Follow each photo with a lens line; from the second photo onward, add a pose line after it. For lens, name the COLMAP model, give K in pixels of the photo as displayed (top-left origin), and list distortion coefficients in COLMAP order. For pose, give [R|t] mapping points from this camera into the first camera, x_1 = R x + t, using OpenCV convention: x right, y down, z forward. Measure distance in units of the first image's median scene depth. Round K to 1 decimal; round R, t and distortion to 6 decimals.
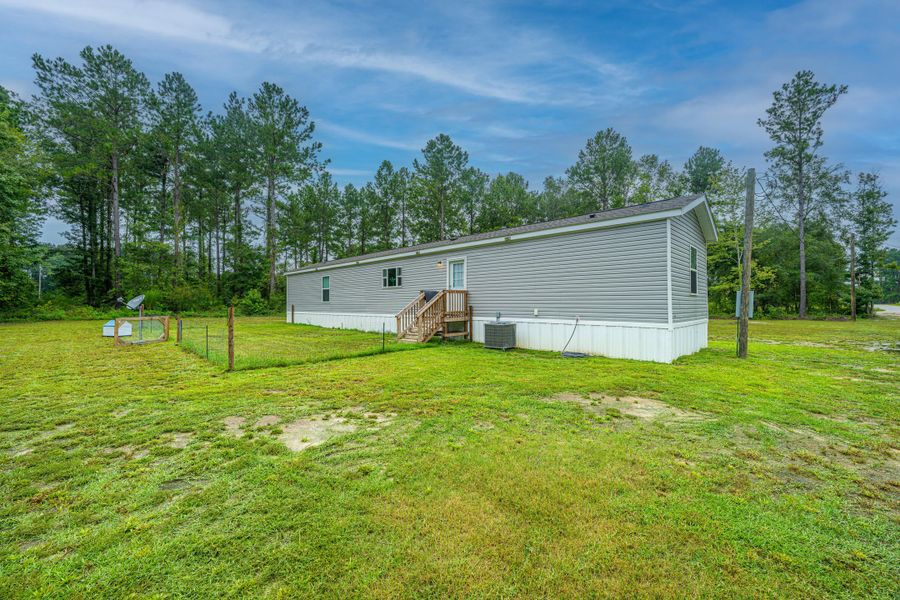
lens RADIAL K [[355.4, 0, 449.9], [0, 355.4, 303.1], [0, 0, 1]] dist [-0.002685, 0.000148]
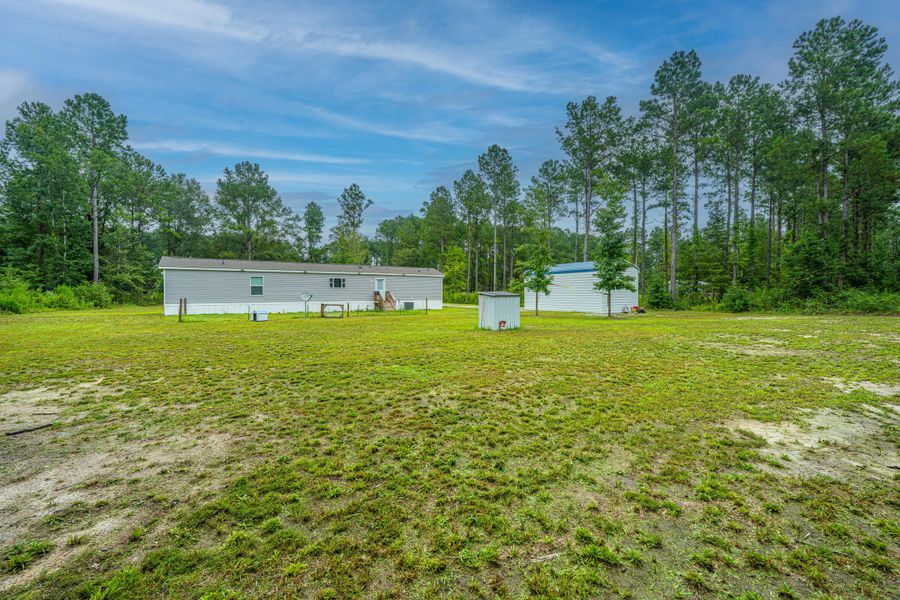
lens RADIAL K [[355.4, 0, 448.5], [0, 355.4, 299.5], [0, 0, 1]] dist [-0.002685, 0.000148]
pose [[0.256107, -0.007281, 0.966621, -1.882481], [0.001580, 0.999973, 0.007114, 0.006204], [-0.966647, -0.000295, 0.256111, -0.103326]]
